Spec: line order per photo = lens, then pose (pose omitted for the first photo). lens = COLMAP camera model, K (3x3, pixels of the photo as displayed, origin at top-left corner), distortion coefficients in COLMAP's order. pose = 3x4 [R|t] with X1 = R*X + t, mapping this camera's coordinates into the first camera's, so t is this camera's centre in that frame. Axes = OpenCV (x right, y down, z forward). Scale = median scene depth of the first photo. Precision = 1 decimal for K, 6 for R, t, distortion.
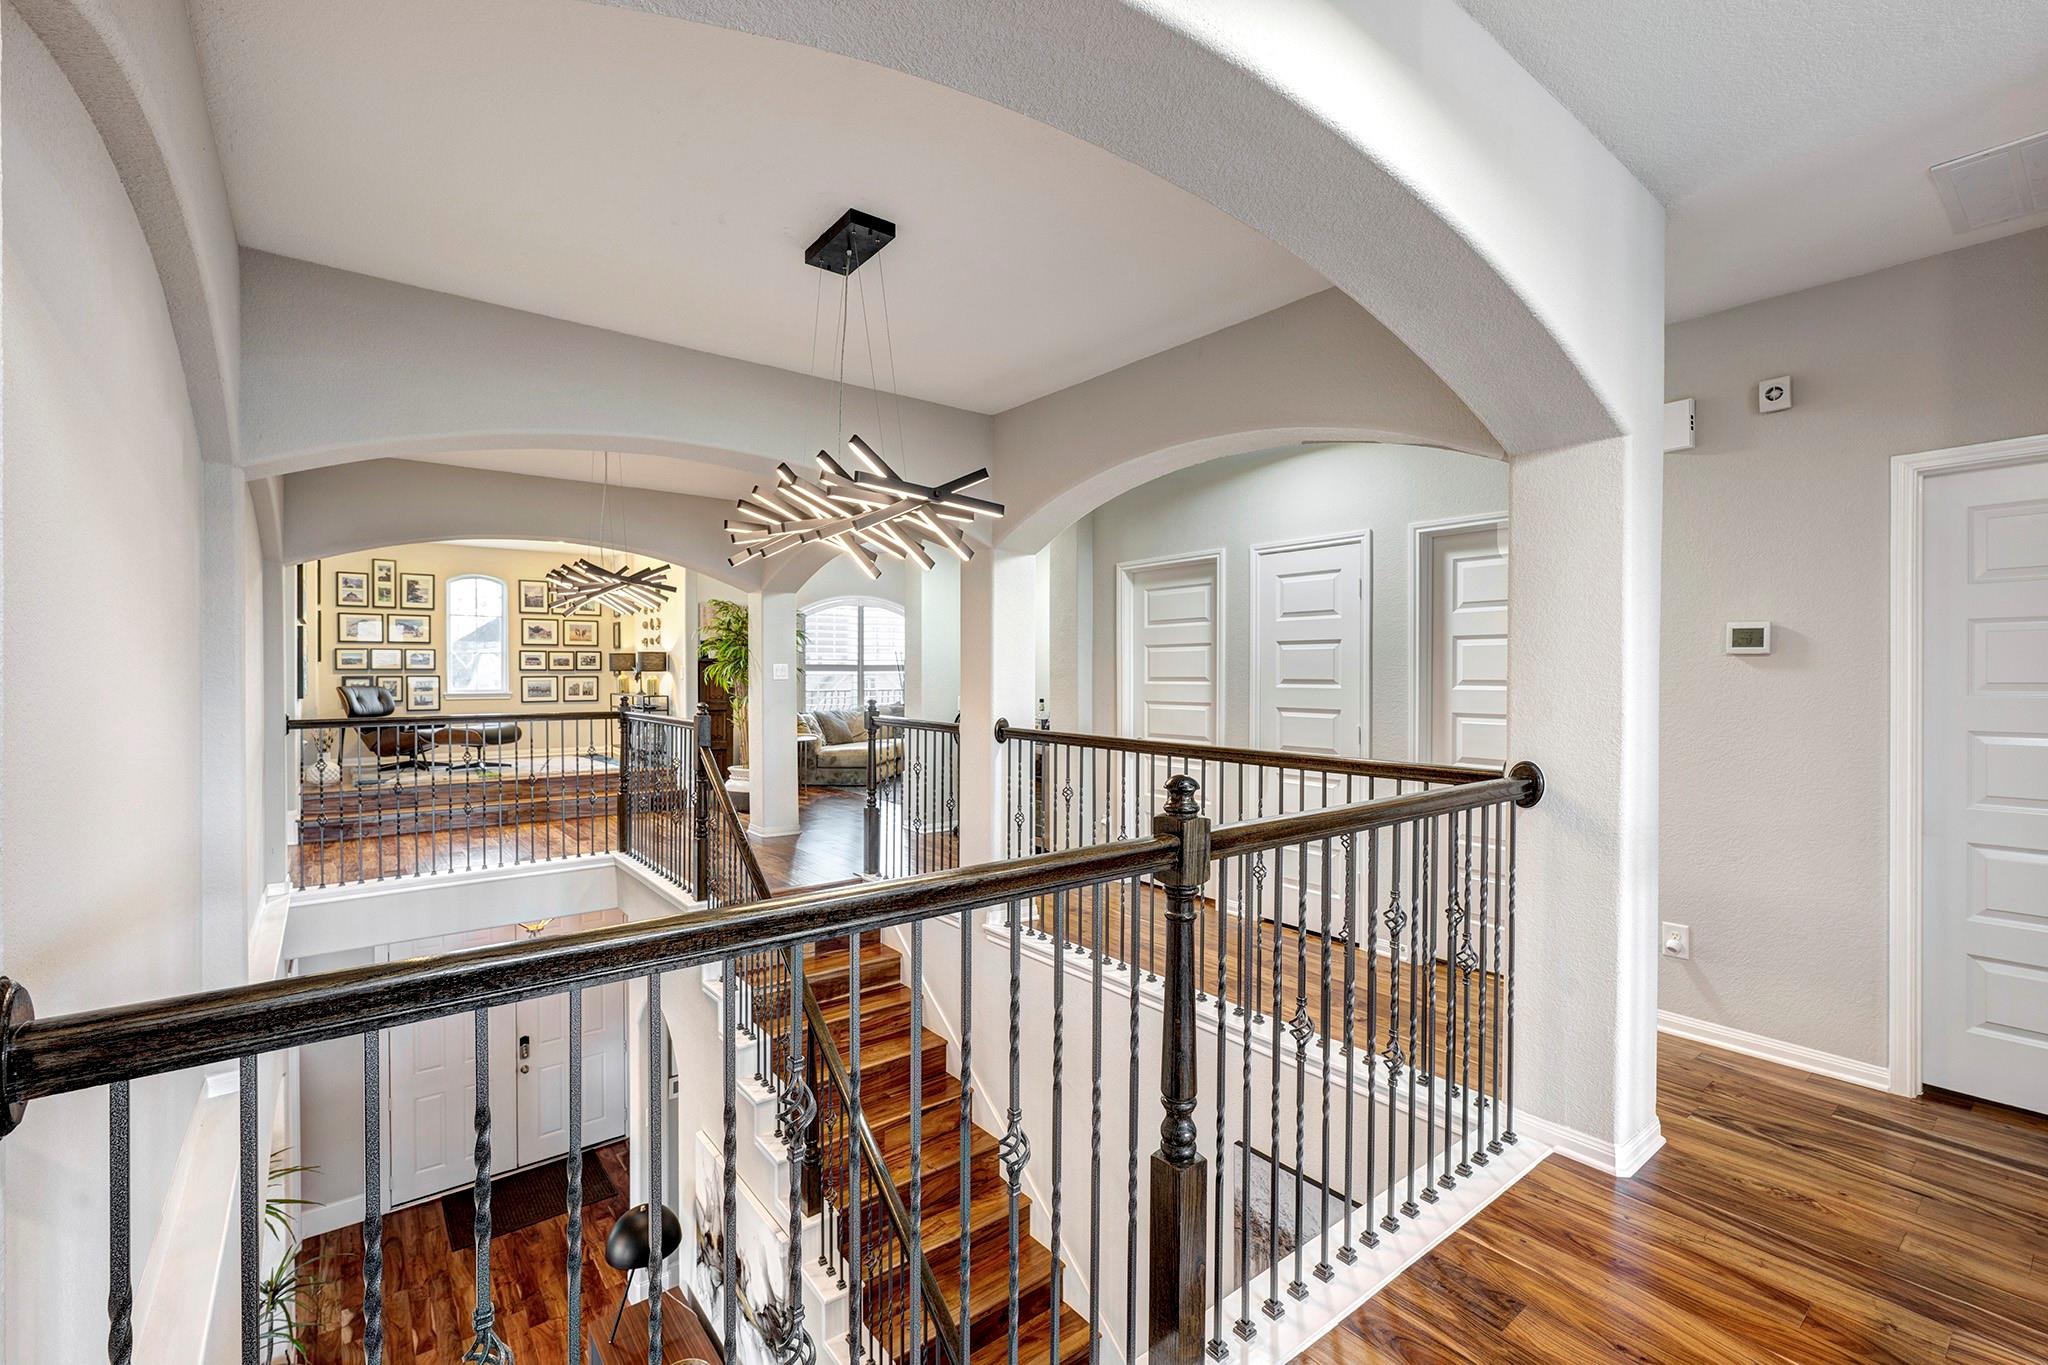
lens RADIAL K [[864.8, 0, 1007.9], [0, 864.8, 680.7], [0, 0, 1]] dist [-0.003444, 0.001137]
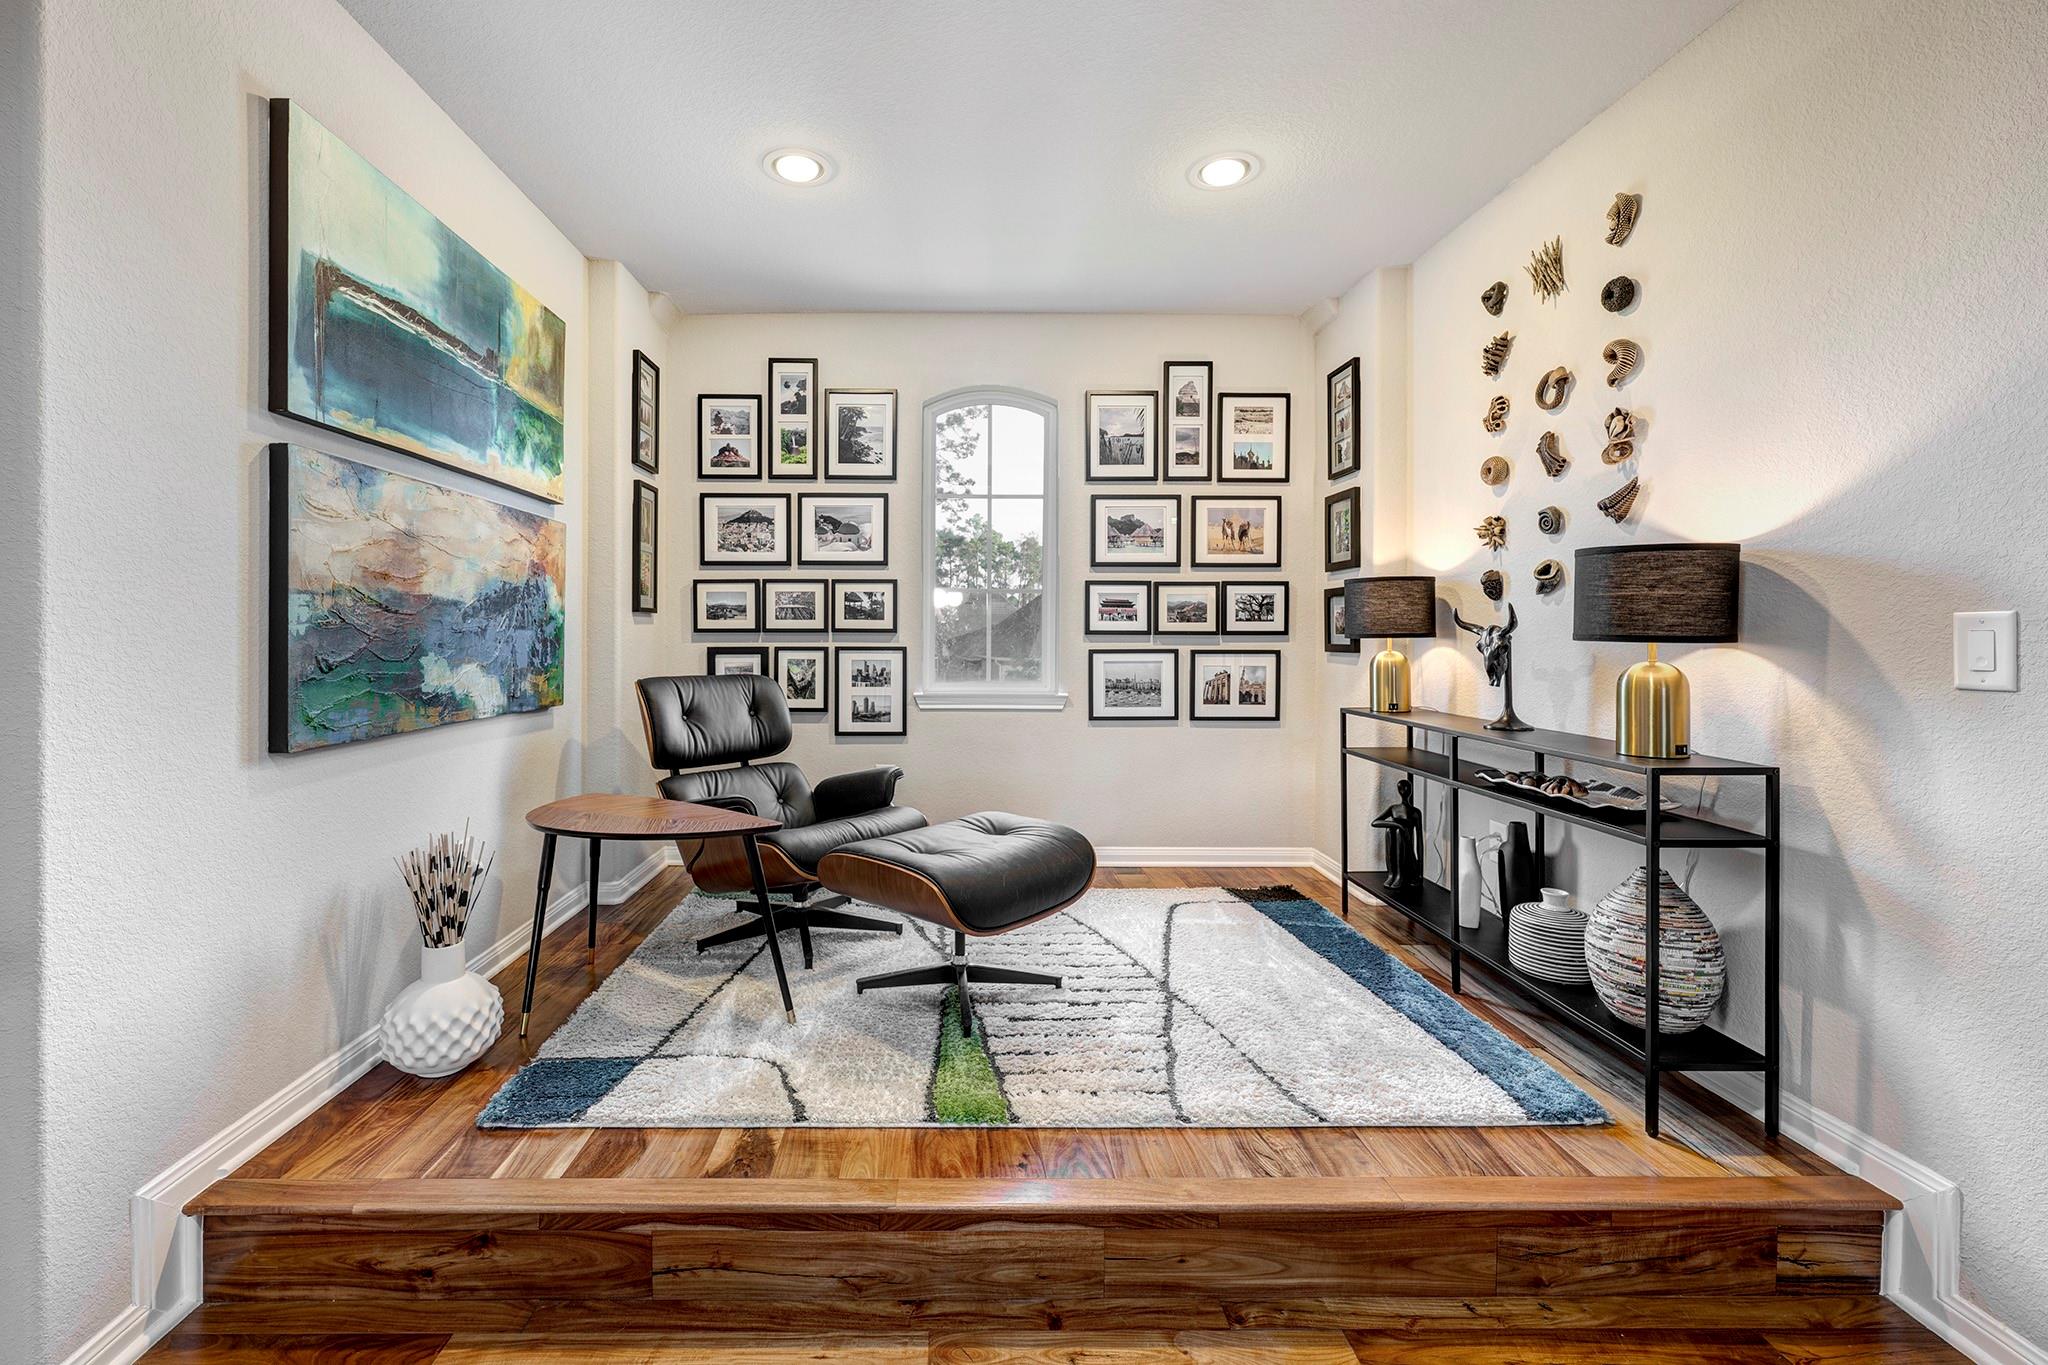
lens RADIAL K [[842.9, 0, 944.0], [0, 842.9, 635.9], [0, 0, 1]] dist [-0.001683, 0.003038]
pose [[0.791330, 0.001247, -0.611388, -0.417182], [-0.010839, 0.999869, -0.011989, -0.006815], [0.611293, 0.016114, 0.791240, 0.720063]]
